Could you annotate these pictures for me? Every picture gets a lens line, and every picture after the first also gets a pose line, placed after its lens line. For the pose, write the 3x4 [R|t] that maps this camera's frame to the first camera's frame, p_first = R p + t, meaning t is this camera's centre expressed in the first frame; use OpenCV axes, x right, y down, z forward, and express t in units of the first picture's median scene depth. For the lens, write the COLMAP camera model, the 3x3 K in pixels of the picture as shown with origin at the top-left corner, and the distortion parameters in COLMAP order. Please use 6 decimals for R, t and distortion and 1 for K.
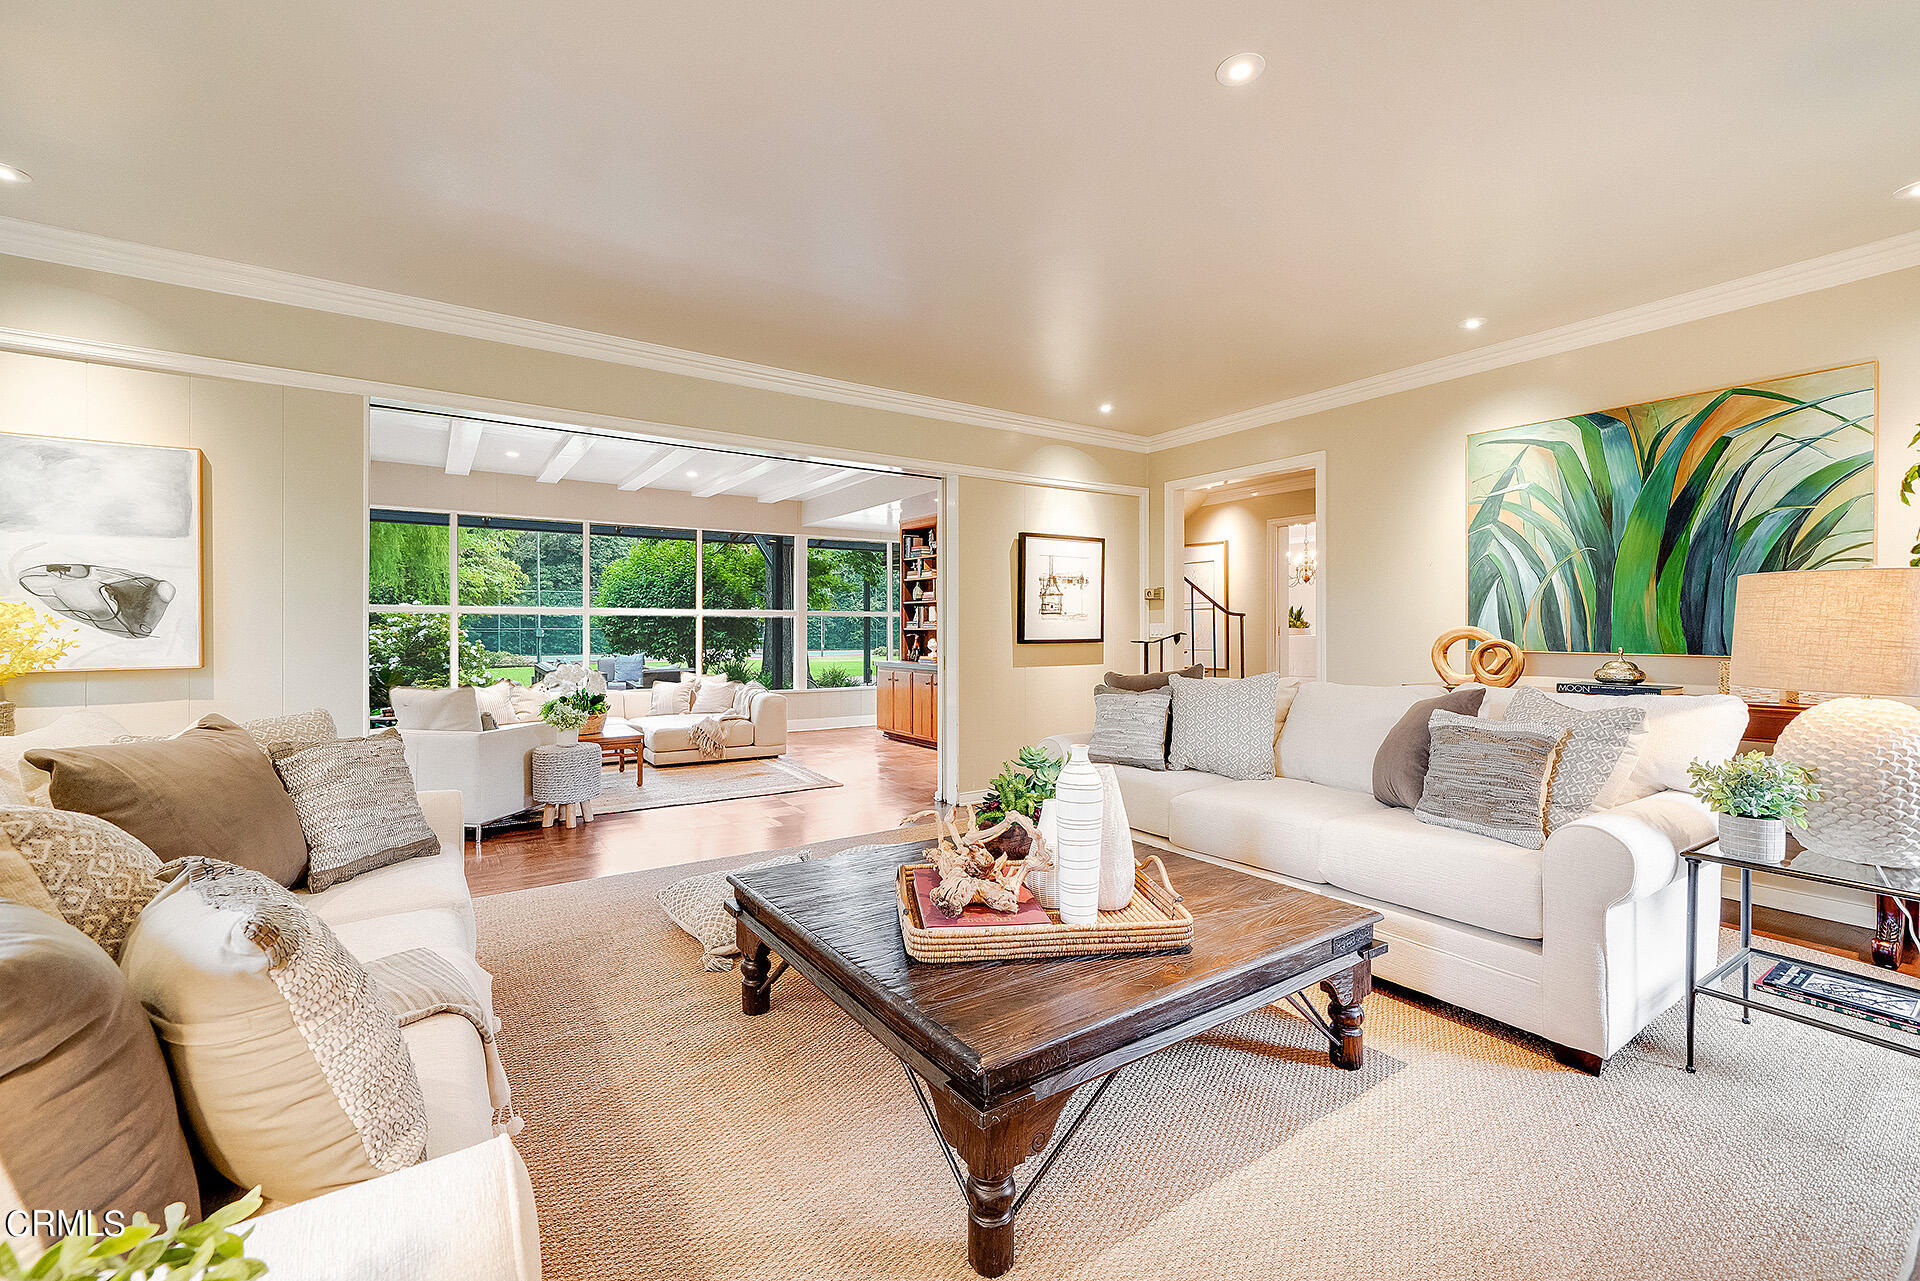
lens RADIAL K [[805.5, 0, 962.5], [0, 805.5, 628.1], [0, 0, 1]] dist [-0.000214, 0.000024]
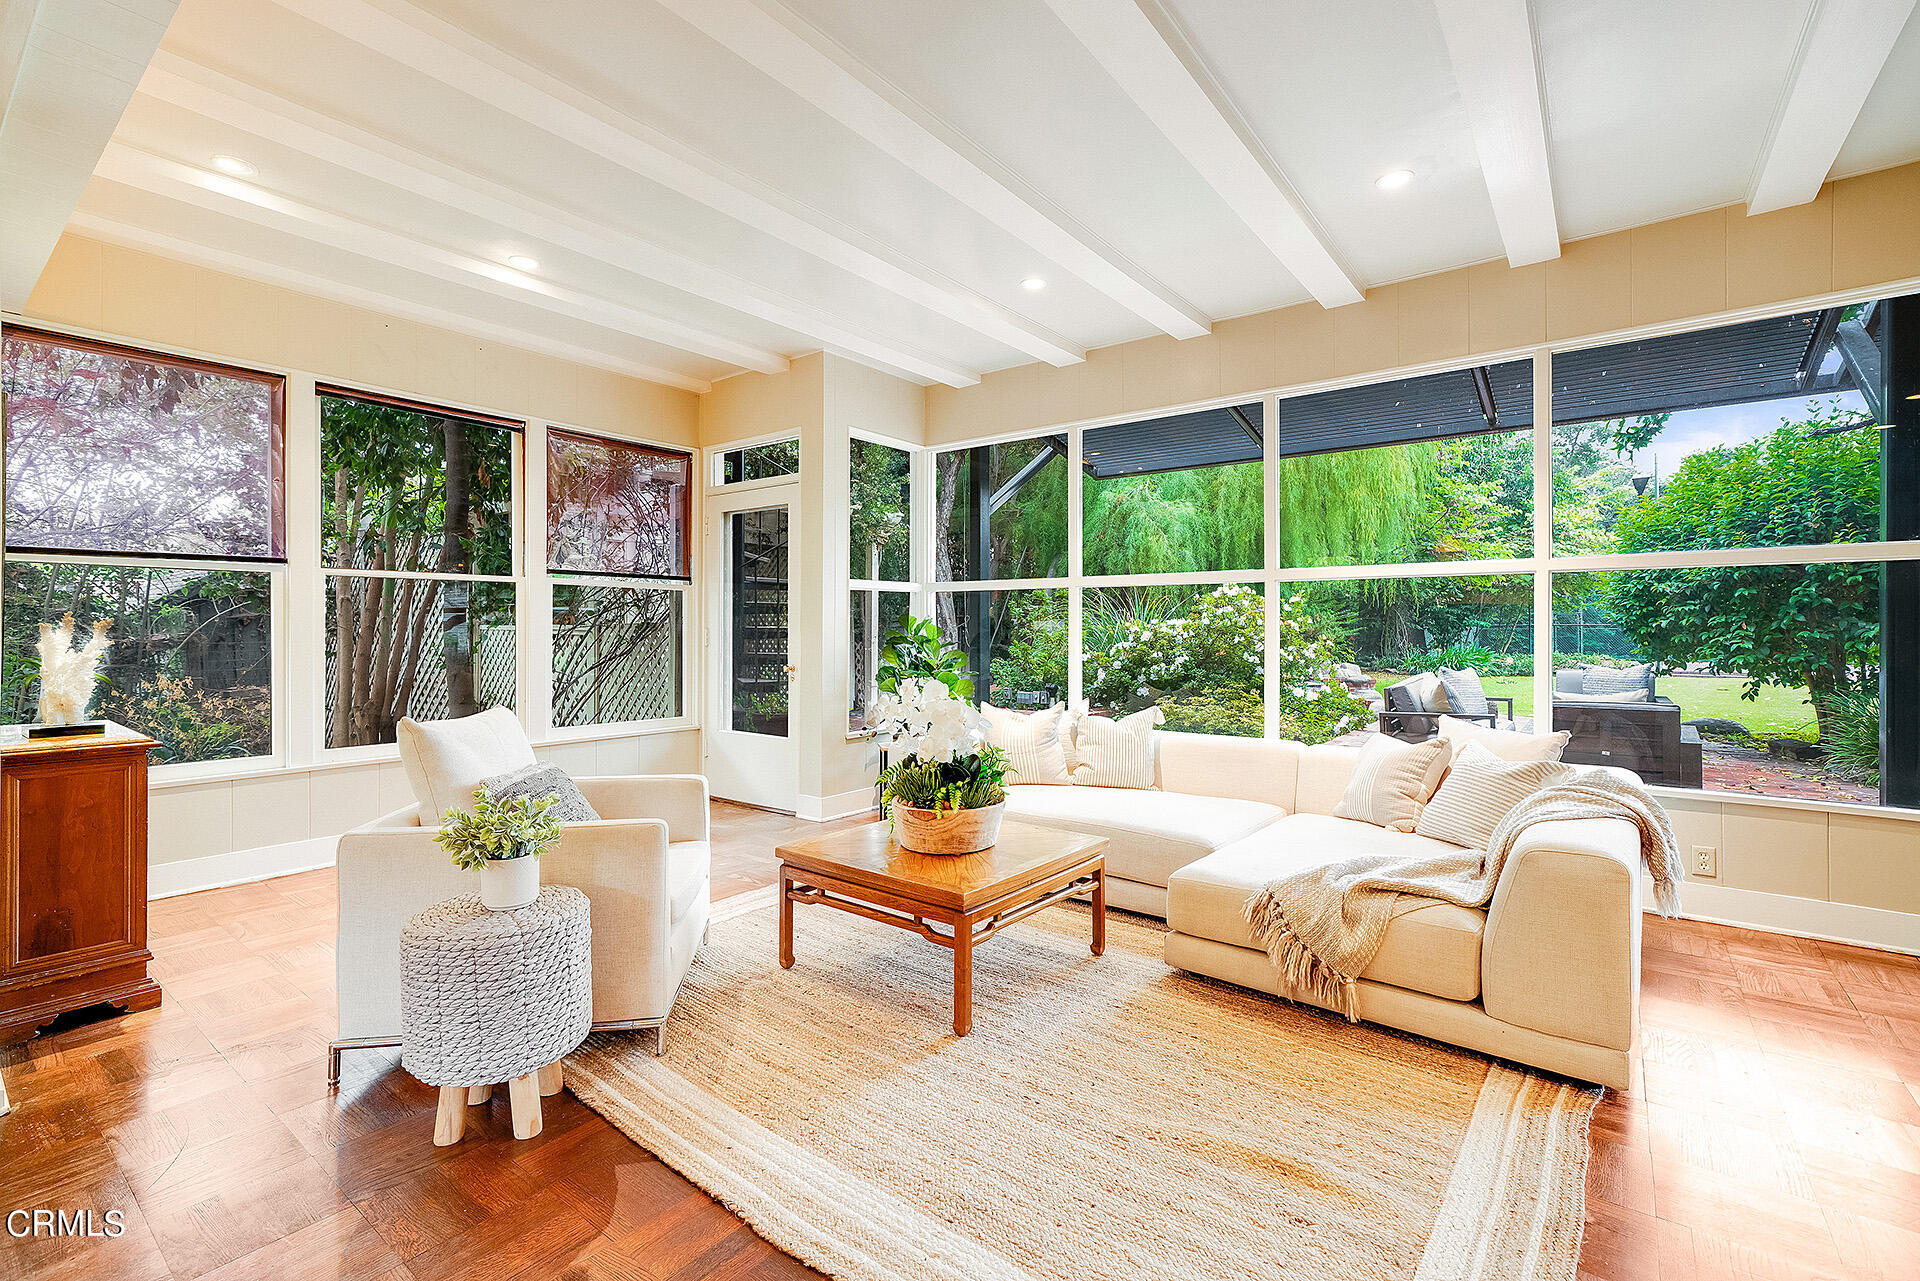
lens RADIAL K [[846.6, 0, 964.7], [0, 846.6, 627.4], [0, 0, 1]] dist [0.001091, 0.000279]
pose [[0.316520, 0.000171, -0.948586, -0.028365], [0.000964, 0.999999, 0.000502, 0.009920], [0.948585, -0.001074, 0.316519, 0.612661]]
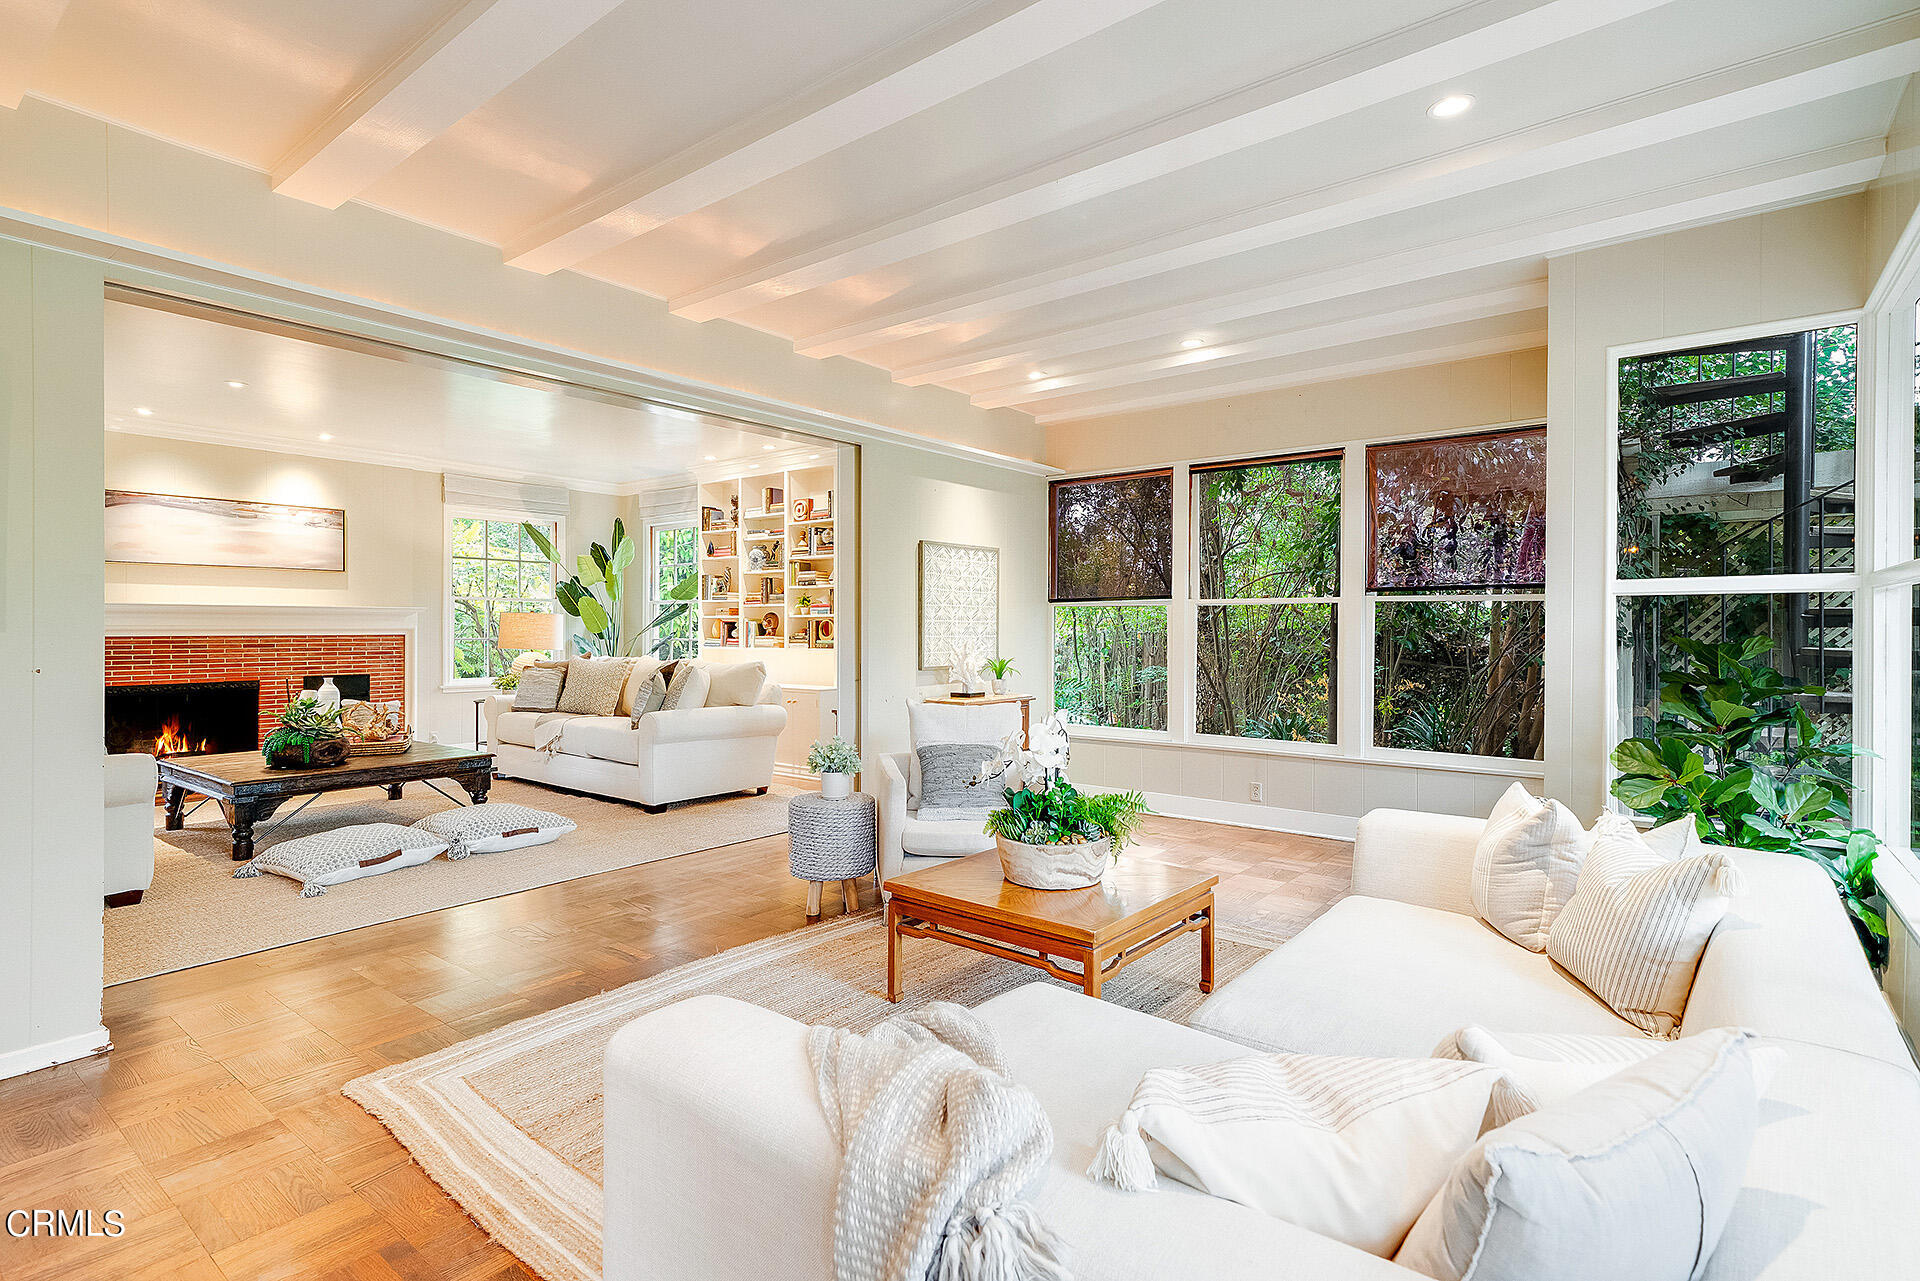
lens RADIAL K [[935.4, 0, 960.0], [0, 935.4, 630.9], [0, 0, 1]] dist [0.003401, 0.000582]
pose [[-0.950567, 0.001408, -0.310516, -0.194955], [0.001028, 0.999999, 0.001387, -0.000614], [0.310518, 0.000999, -0.950567, 1.033748]]
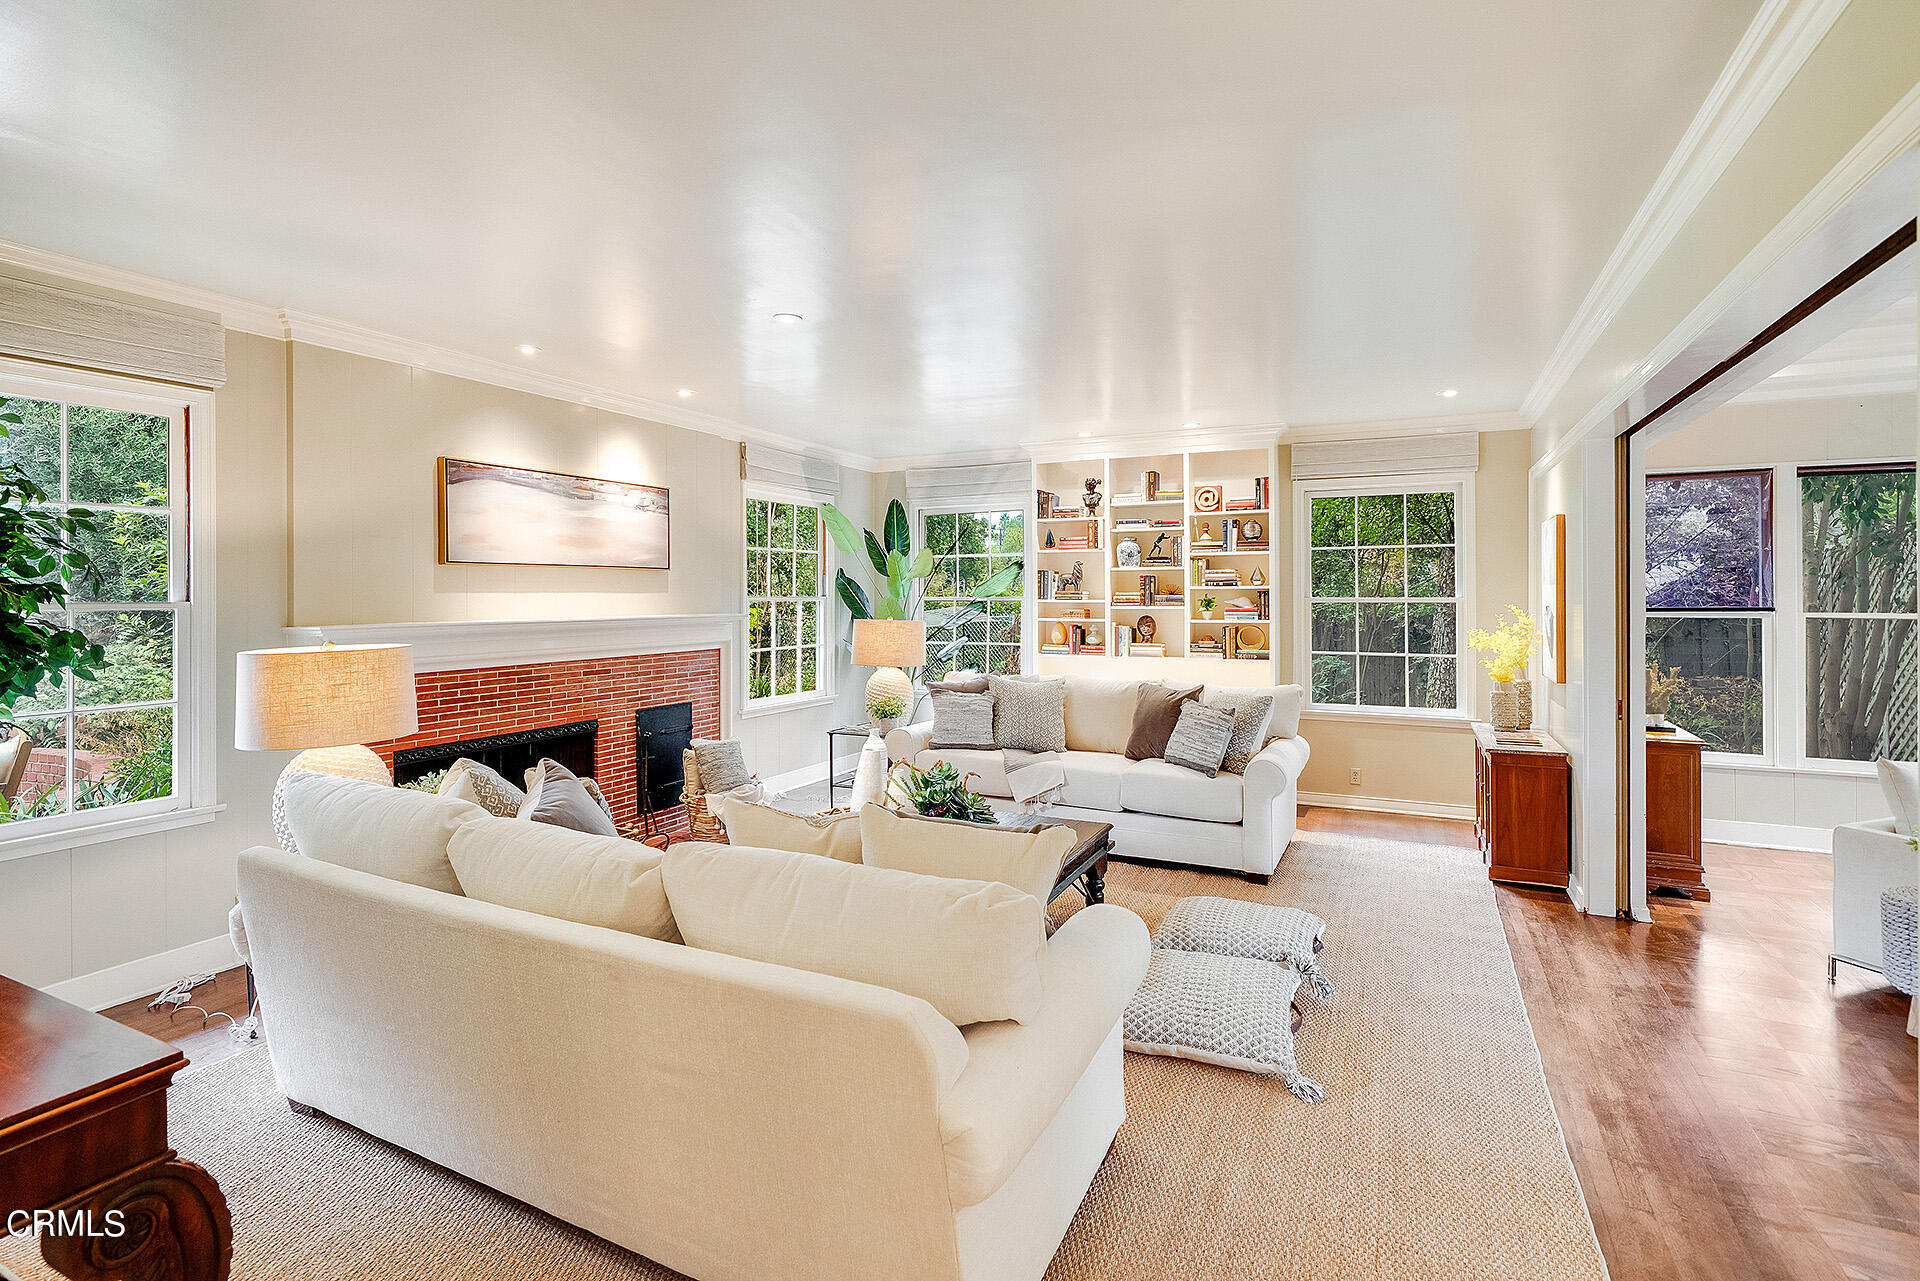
lens RADIAL K [[911.5, 0, 956.2], [0, 911.5, 594.2], [0, 0, 1]] dist [-0.001592, -0.000110]
pose [[-0.869515, 0.003125, -0.493896, 0.233123], [0.004568, 0.999988, -0.001713, -0.036498], [0.493885, -0.003746, -0.869519, 0.681662]]
